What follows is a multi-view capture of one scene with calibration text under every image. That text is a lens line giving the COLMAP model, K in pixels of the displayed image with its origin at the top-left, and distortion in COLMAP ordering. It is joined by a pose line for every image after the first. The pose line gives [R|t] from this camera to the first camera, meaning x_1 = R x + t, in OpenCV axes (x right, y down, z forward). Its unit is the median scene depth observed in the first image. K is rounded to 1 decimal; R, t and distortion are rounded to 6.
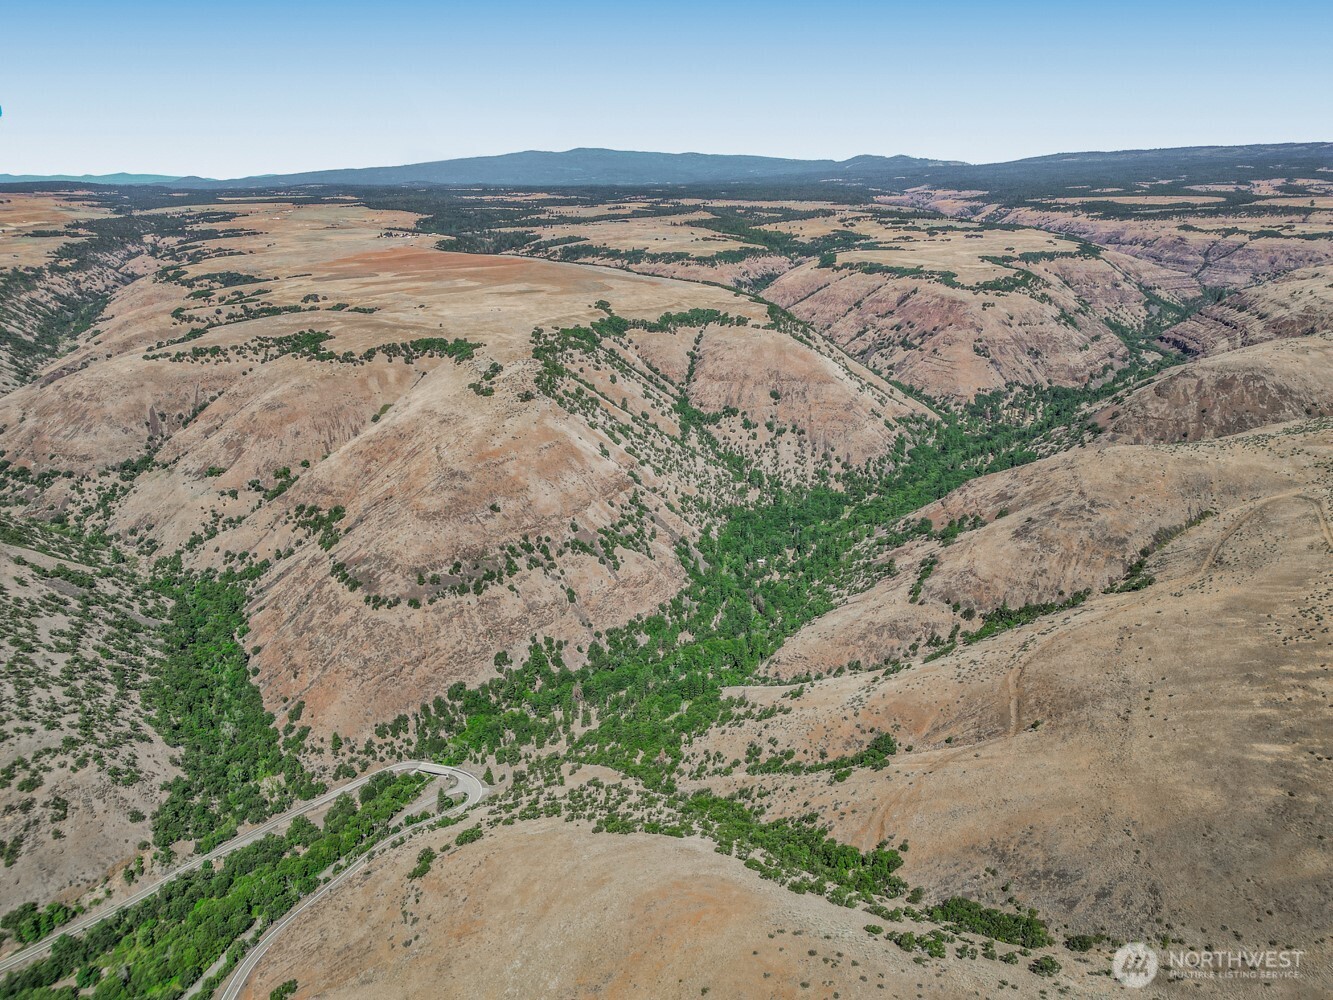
lens RADIAL K [[931.6, 0, 667.8], [0, 931.6, 499.5], [0, 0, 1]] dist [0.069898, -0.065240]
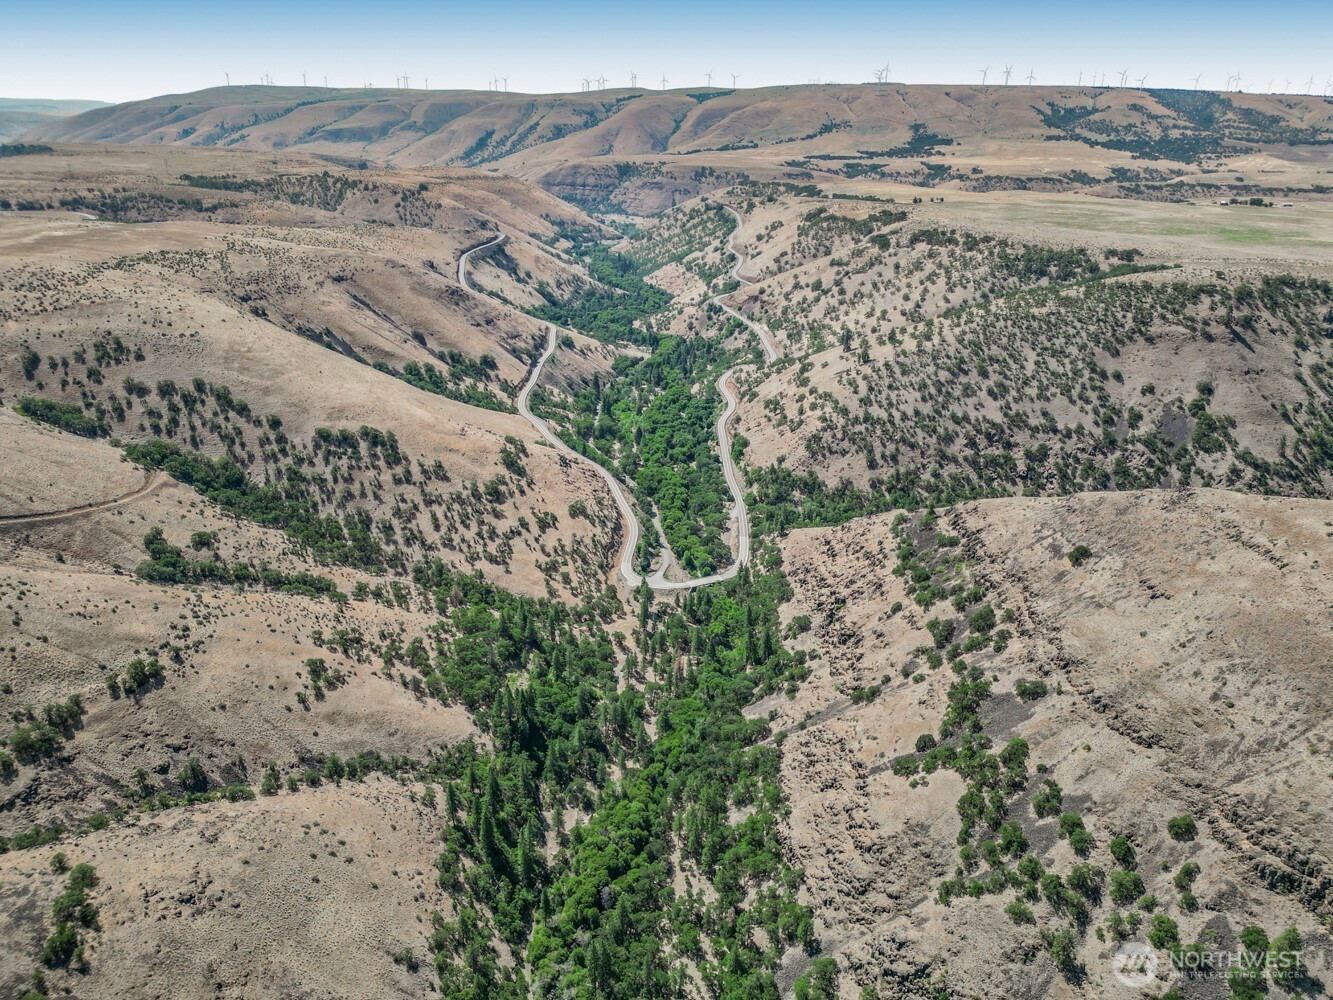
lens RADIAL K [[931.6, 0, 665.6], [0, 931.6, 497.8], [0, 0, 1]] dist [0.069898, -0.065240]
pose [[-0.759563, 0.237435, -0.605548, 0.269283], [-0.227212, 0.775484, 0.589067, -0.262405], [0.609458, 0.585021, -0.535081, 1.205086]]
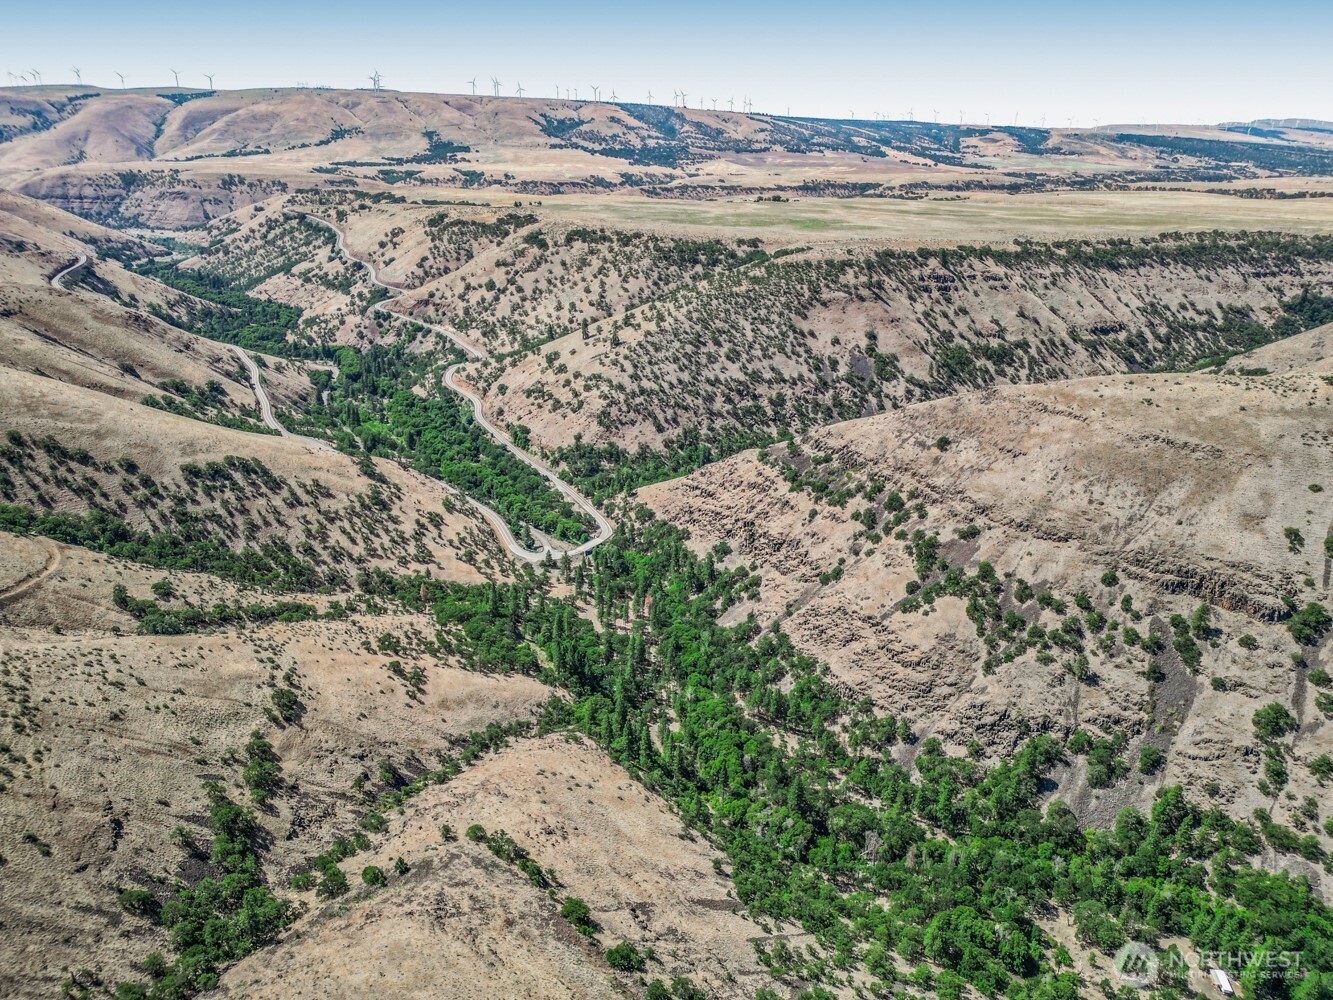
lens RADIAL K [[931.6, 0, 664.8], [0, 931.6, 498.6], [0, 0, 1]] dist [0.069898, -0.065240]
pose [[-0.335471, 0.339026, -0.878932, 0.517073], [-0.330207, 0.831487, 0.446759, -0.205532], [0.882283, 0.440103, -0.166991, 1.037612]]
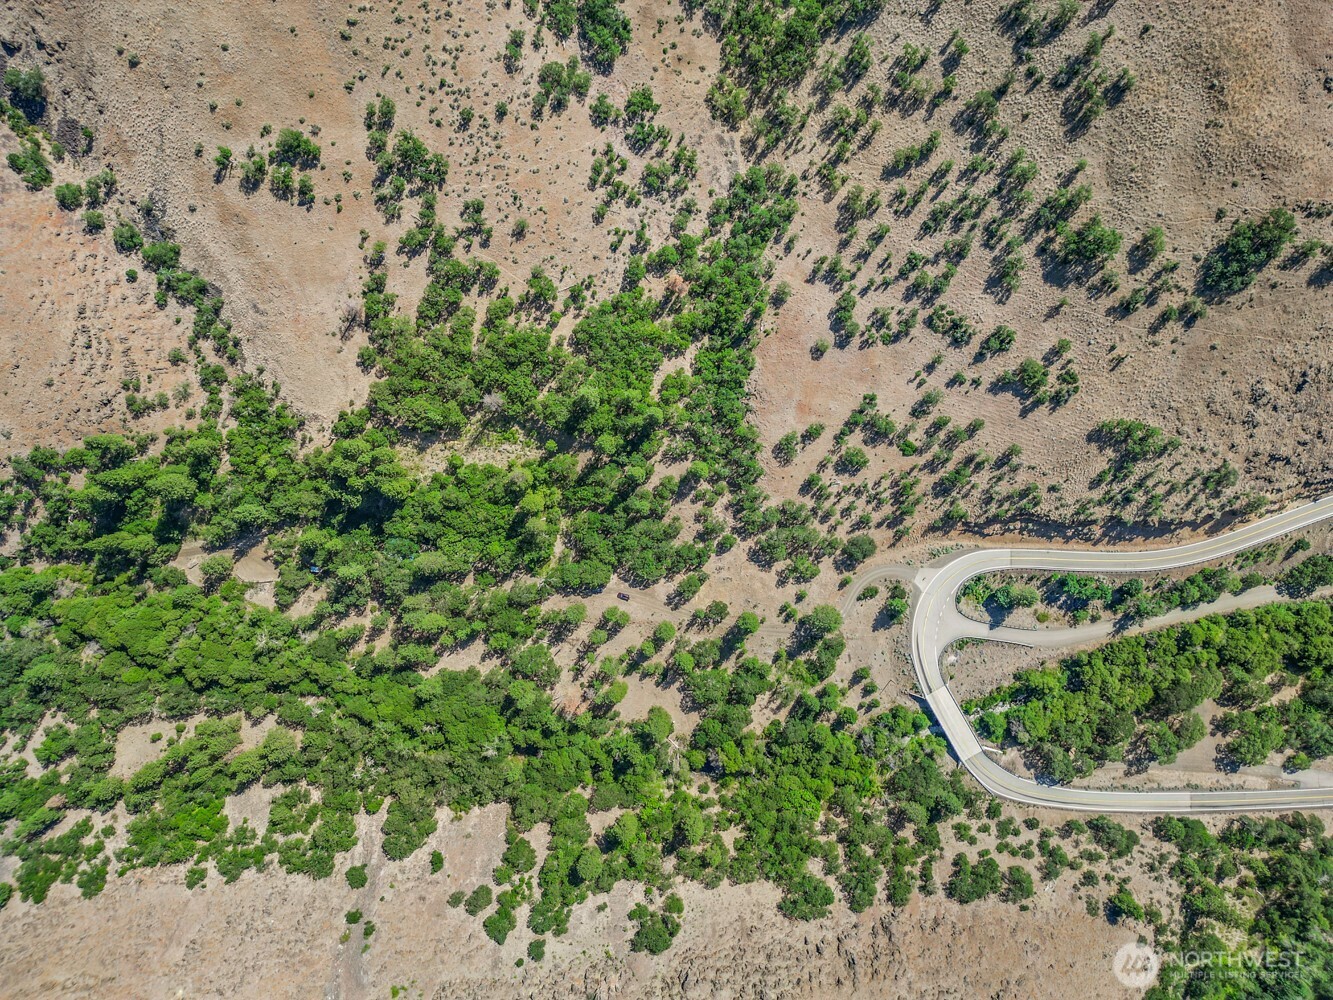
lens RADIAL K [[931.6, 0, 669.1], [0, 931.6, 503.0], [0, 0, 1]] dist [0.069898, -0.065240]
pose [[-0.708521, -0.705614, -0.010317, -0.057013], [0.231492, -0.246207, 0.941166, -0.131346], [-0.666641, 0.664447, 0.337787, 0.734832]]
